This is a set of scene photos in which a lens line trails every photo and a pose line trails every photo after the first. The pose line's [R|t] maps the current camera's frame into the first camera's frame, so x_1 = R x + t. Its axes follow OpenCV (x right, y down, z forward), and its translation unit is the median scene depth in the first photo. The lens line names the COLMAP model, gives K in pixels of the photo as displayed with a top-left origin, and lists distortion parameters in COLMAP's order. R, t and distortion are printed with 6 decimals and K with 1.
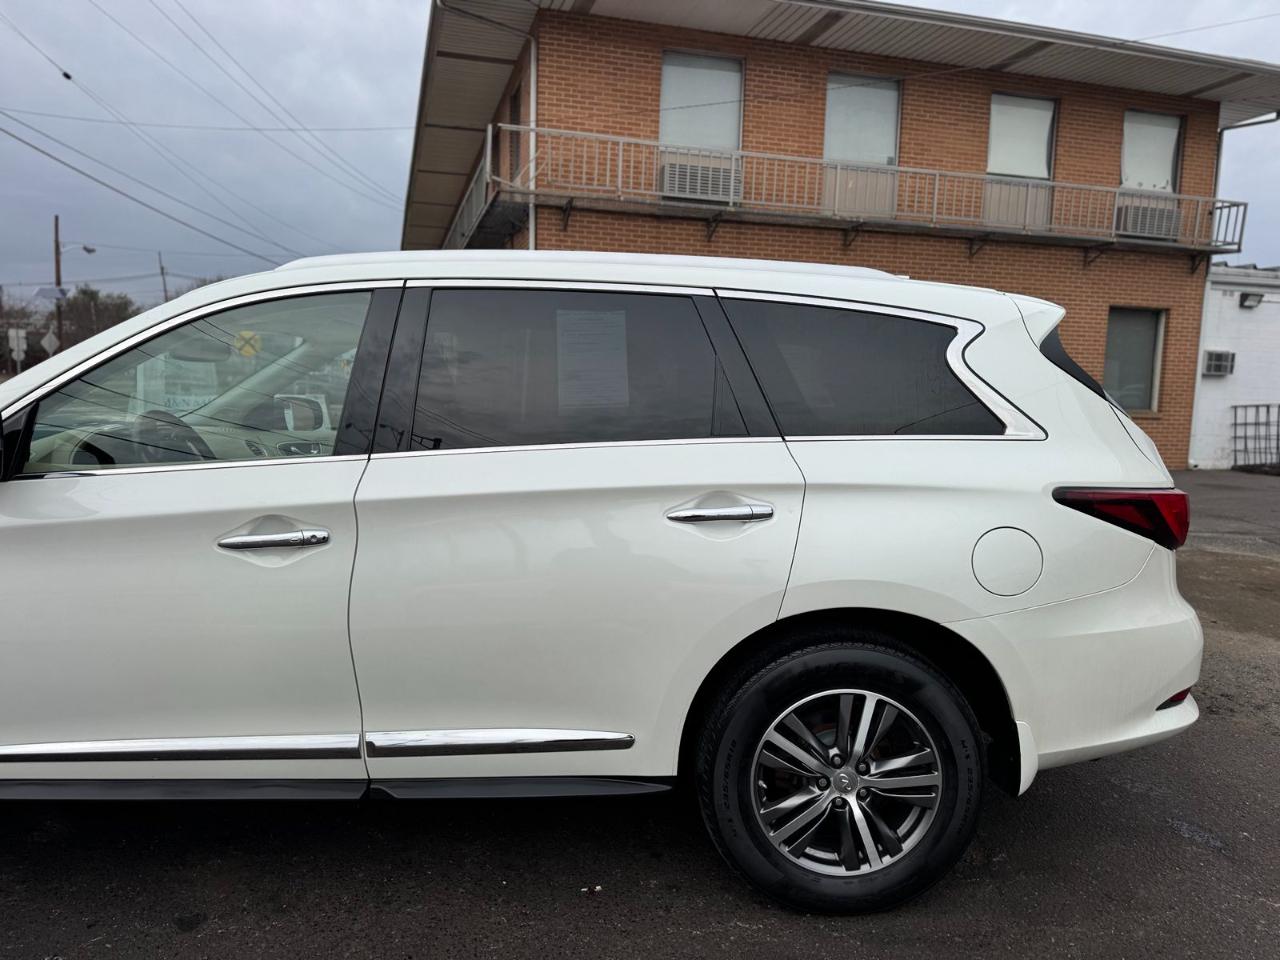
lens RADIAL K [[892.8, 0, 646.3], [0, 892.8, 479.4], [0, 0, 1]] dist [0.055873, -0.071836]
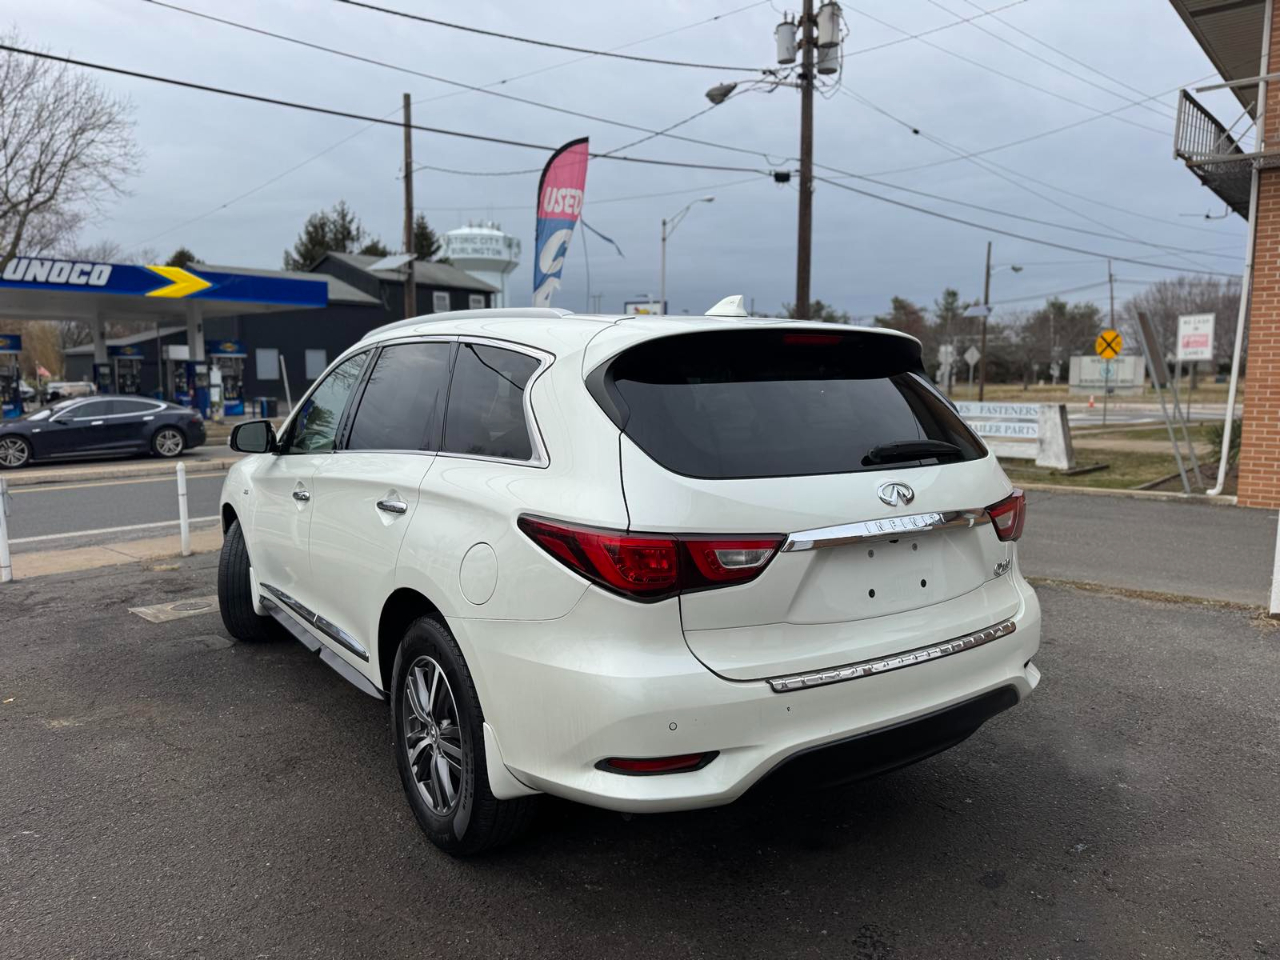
lens RADIAL K [[931.0, 0, 640.0], [0, 931.0, 480.0], [0, 0, 1]] dist [-0.061785, -0.002360]
pose [[0.526328, 0.066006, -0.847715, 0.306314], [-0.071328, 0.996896, 0.033336, -0.015122], [0.847284, 0.042920, 0.529403, 0.120800]]
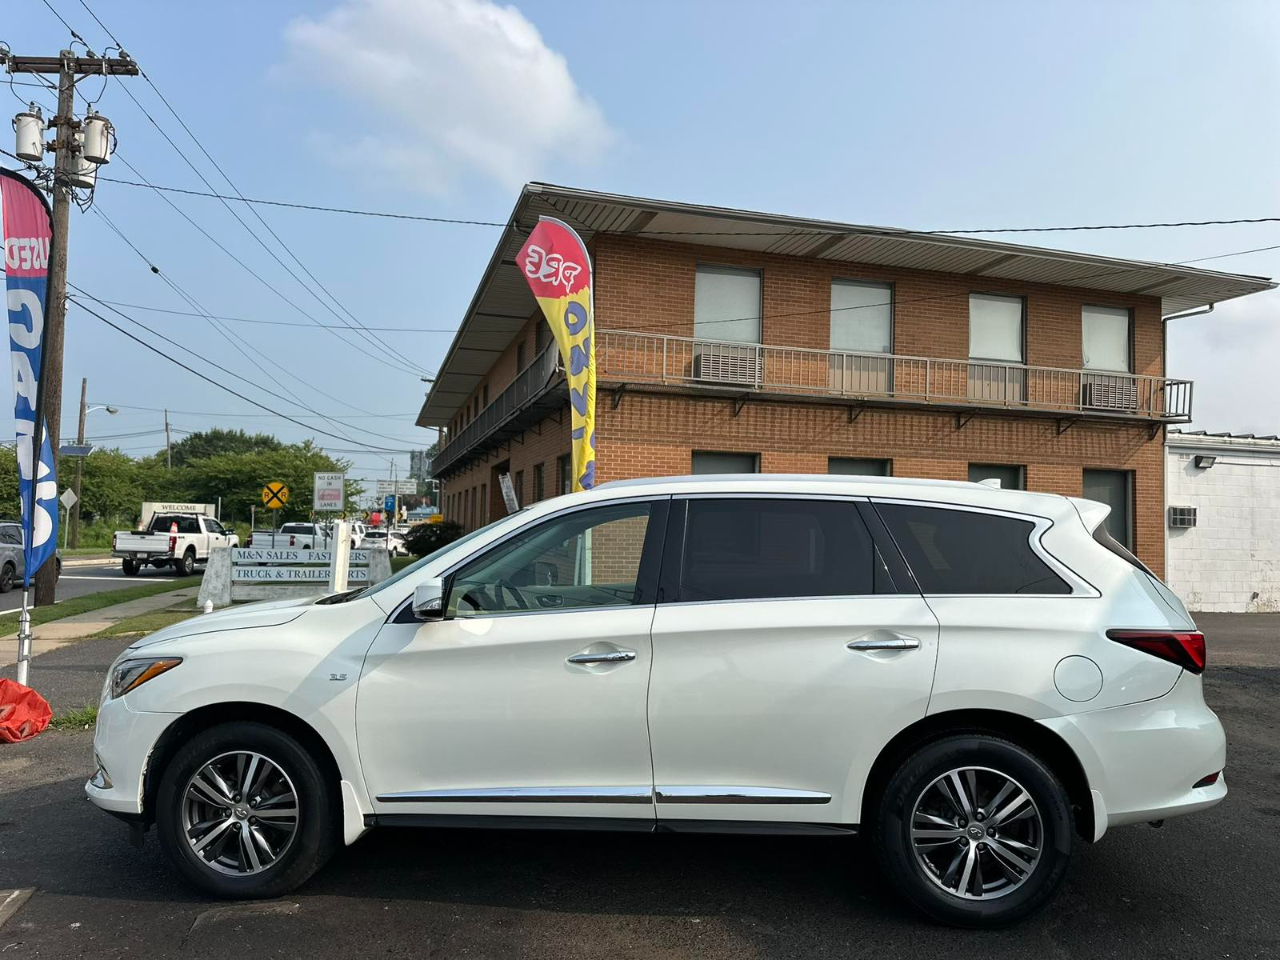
lens RADIAL K [[881.5, 0, 640.0], [0, 881.5, 480.0], [0, 0, 1]] dist [0.157607, -0.268114]
pose [[0.999703, -0.003720, 0.024098, -0.082927], [0.007550, 0.986949, -0.160854, 0.000552], [-0.023185, 0.160988, 0.986684, -0.121885]]
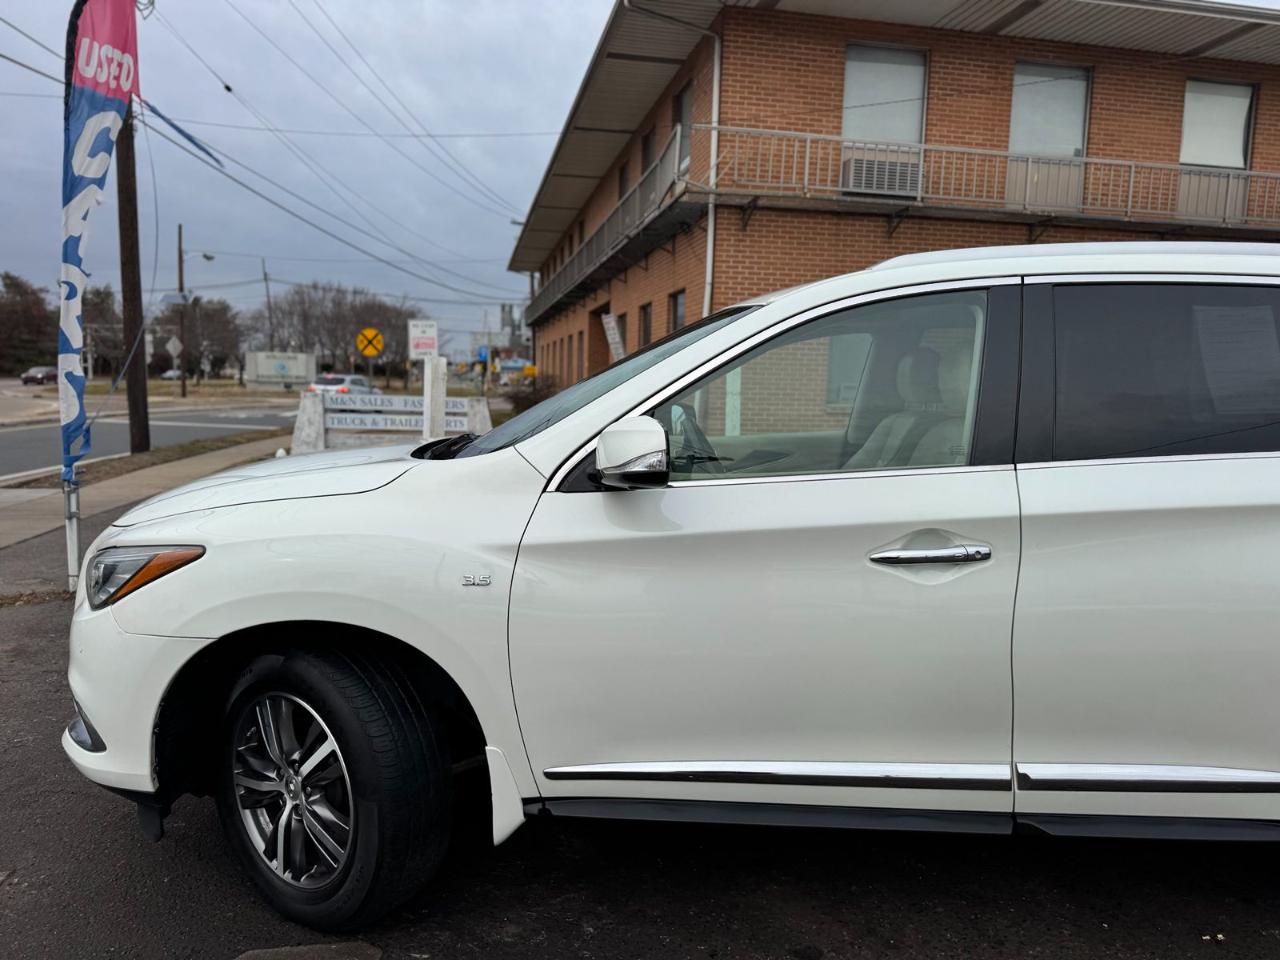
lens RADIAL K [[899.5, 0, 640.0], [0, 899.5, 480.0], [0, 0, 1]] dist [0.010716, -0.010436]
pose [[0.996983, 0.006646, -0.077338, -0.121852], [-0.006701, 0.999977, -0.000444, -0.001674], [0.077333, 0.000961, 0.997005, 0.007634]]
